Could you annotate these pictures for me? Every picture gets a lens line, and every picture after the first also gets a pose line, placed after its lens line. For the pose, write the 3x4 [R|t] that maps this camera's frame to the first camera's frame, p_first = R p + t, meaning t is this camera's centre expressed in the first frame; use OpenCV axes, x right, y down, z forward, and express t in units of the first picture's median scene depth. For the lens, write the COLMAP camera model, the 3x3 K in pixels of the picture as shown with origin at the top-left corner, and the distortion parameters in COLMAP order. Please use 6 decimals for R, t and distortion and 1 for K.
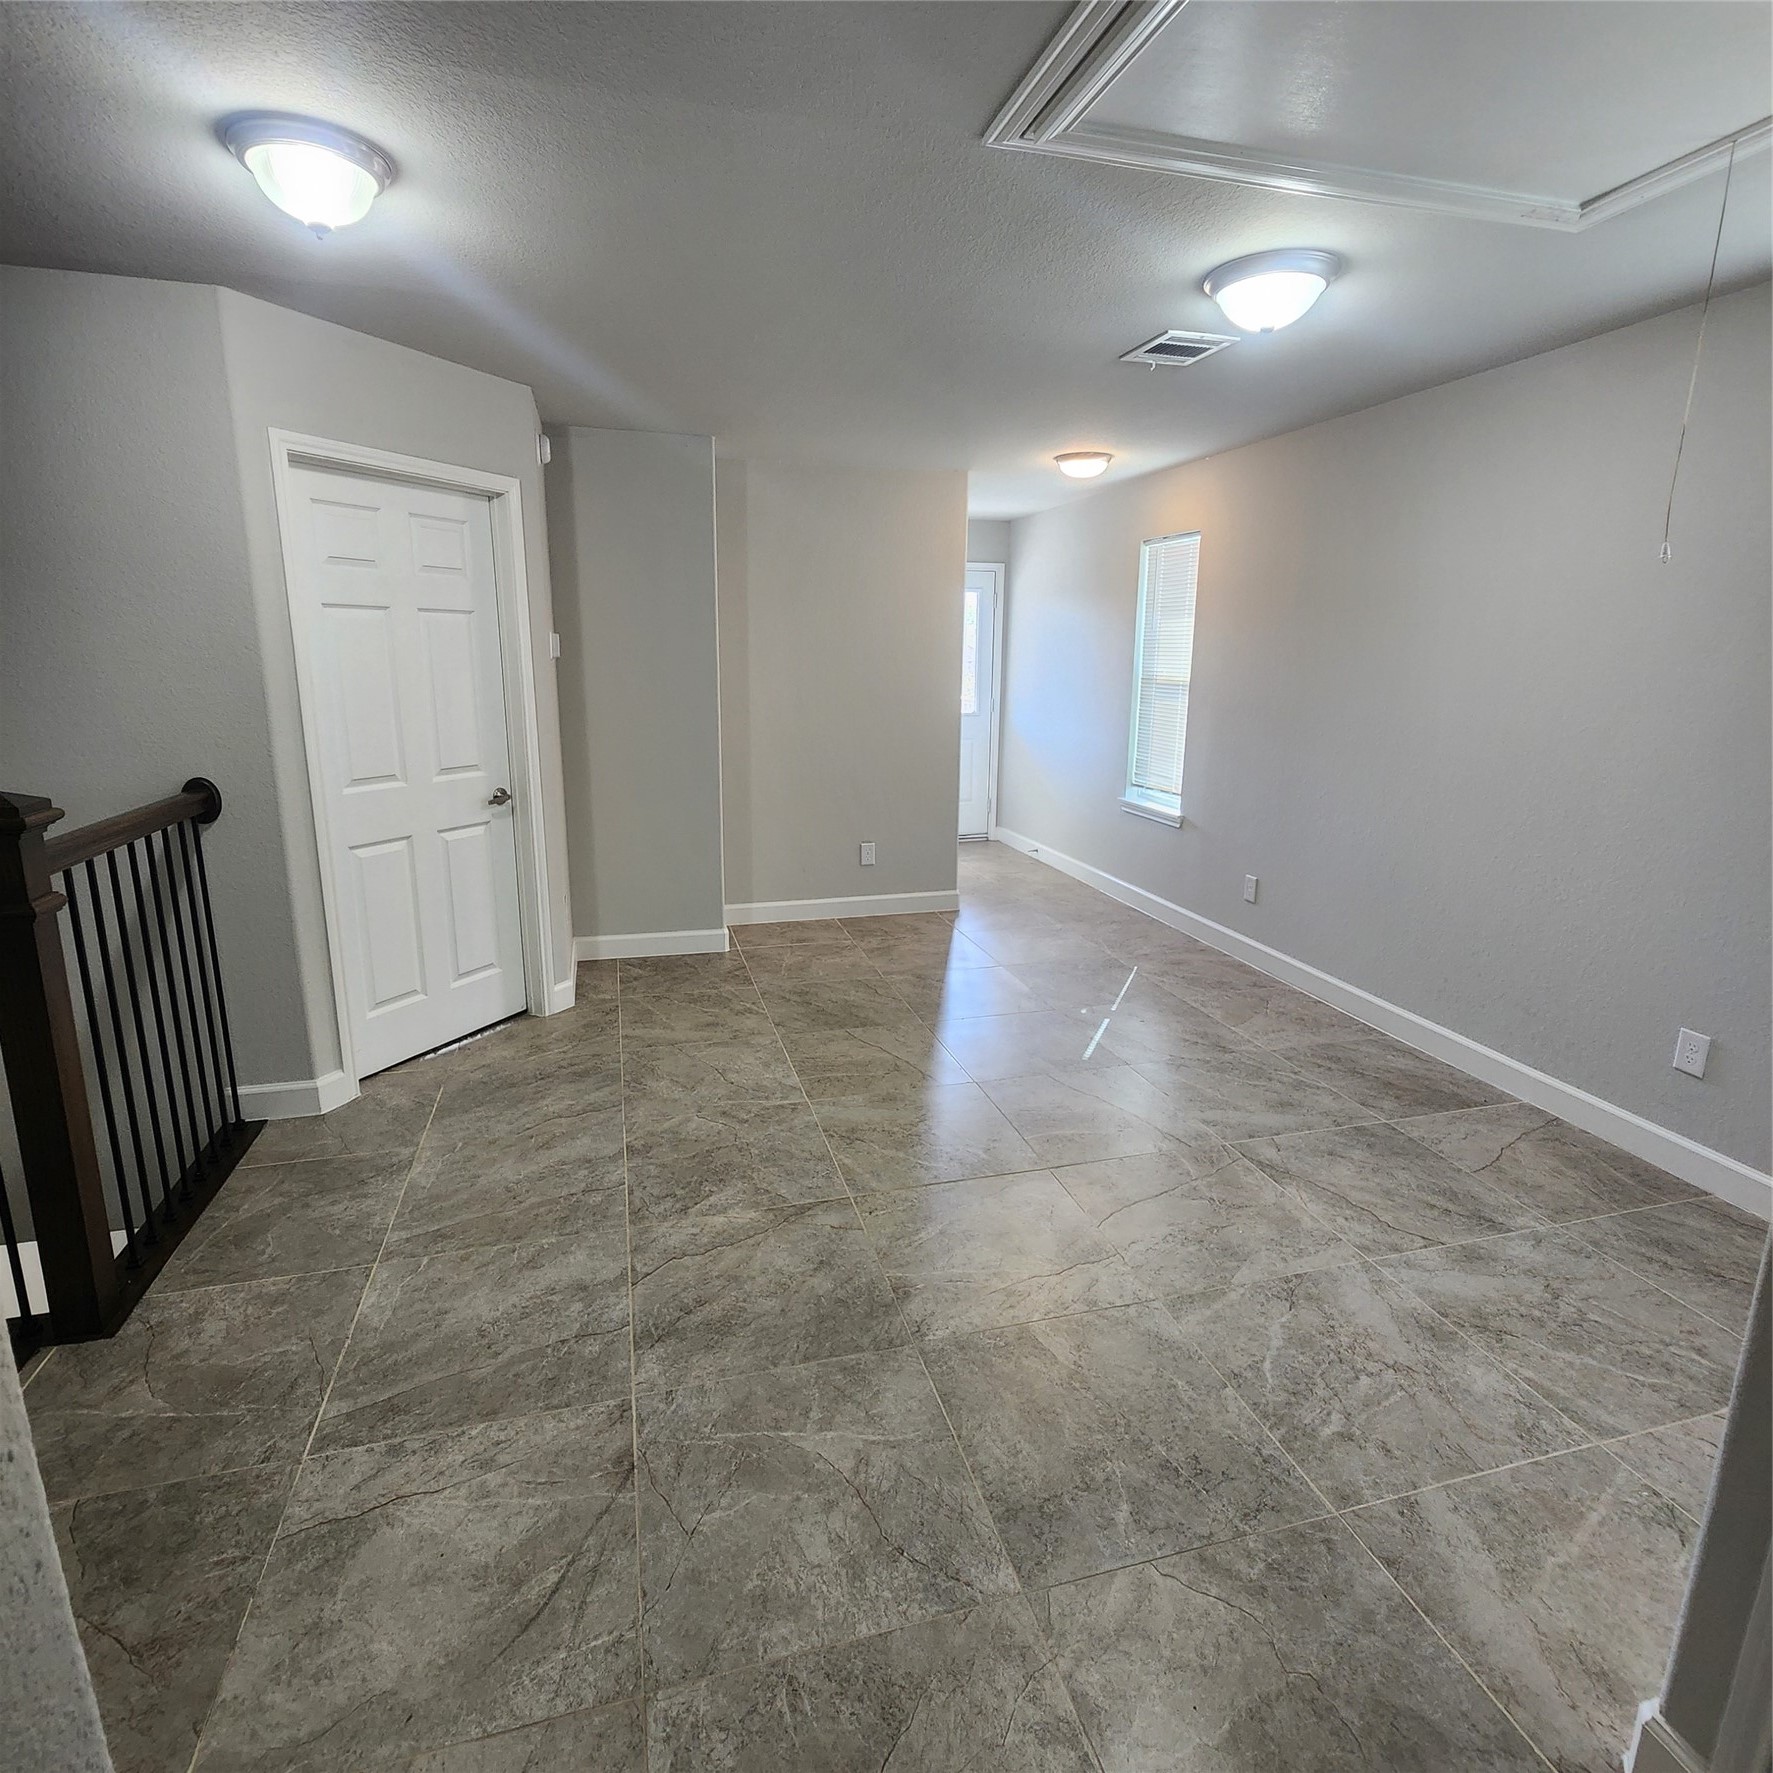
lens RADIAL K [[963.6, 0, 875.5], [0, 963.6, 860.1], [0, 0, 1]] dist [0.000537, 0.000074]
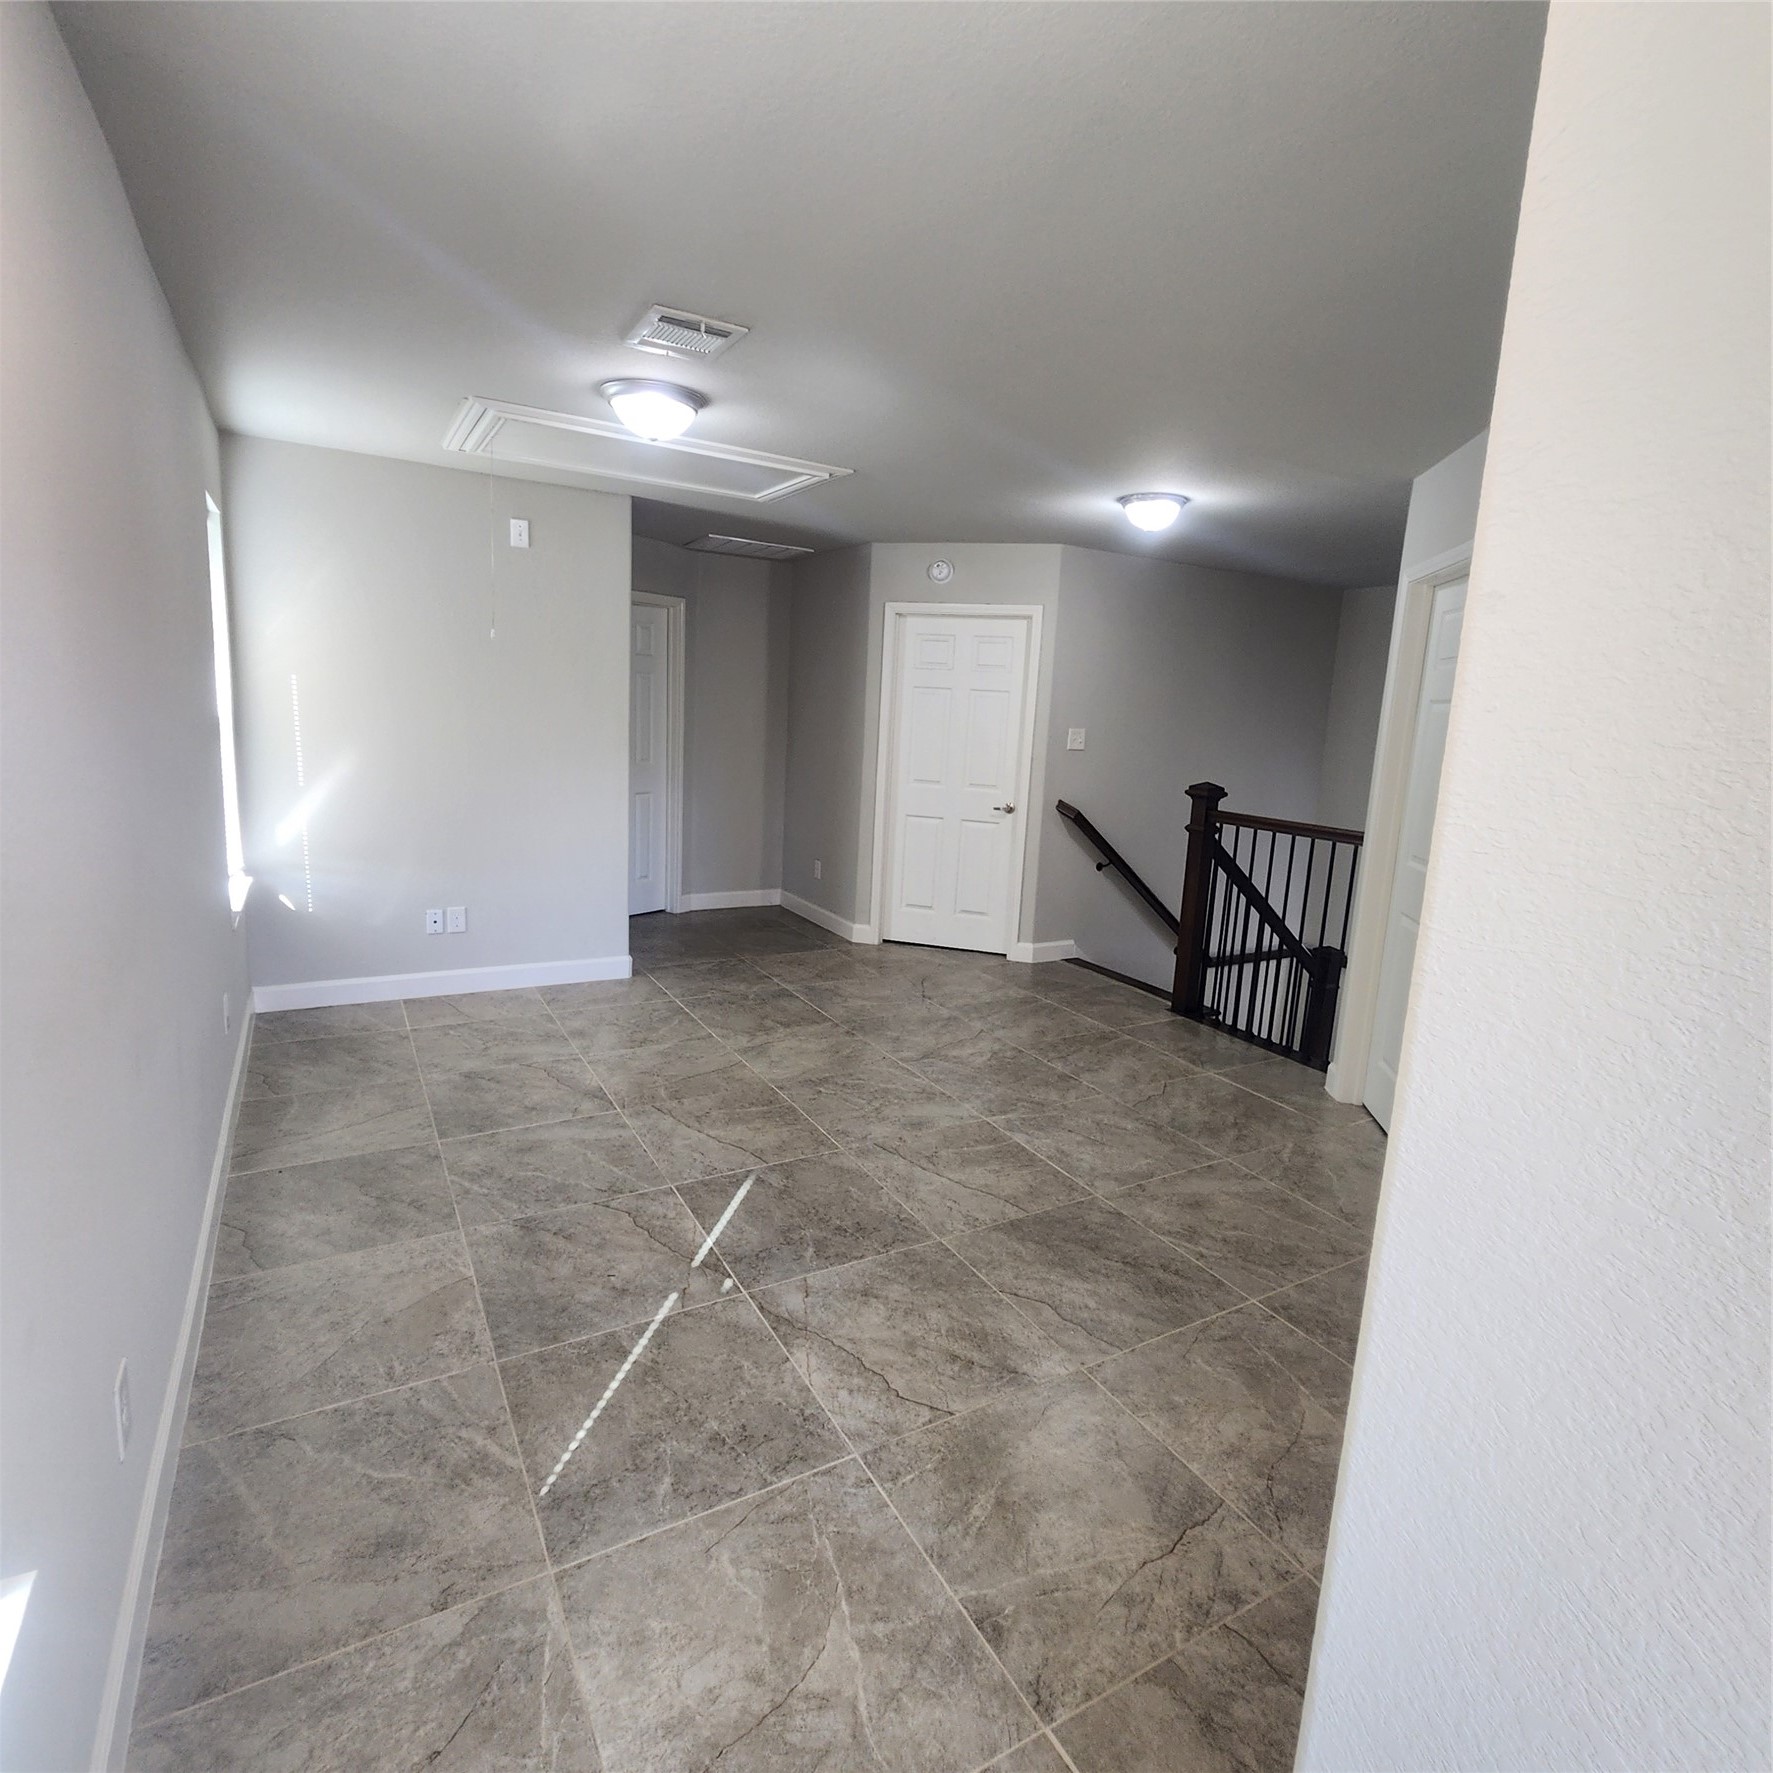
lens RADIAL K [[963.6, 0, 875.5], [0, 963.6, 860.1], [0, 0, 1]] dist [0.000537, 0.000074]
pose [[-0.966050, -0.016319, -0.257839, 0.393060], [-0.110836, 0.927675, 0.356558, -0.465513], [0.233372, 0.373031, -0.897990, 2.136239]]
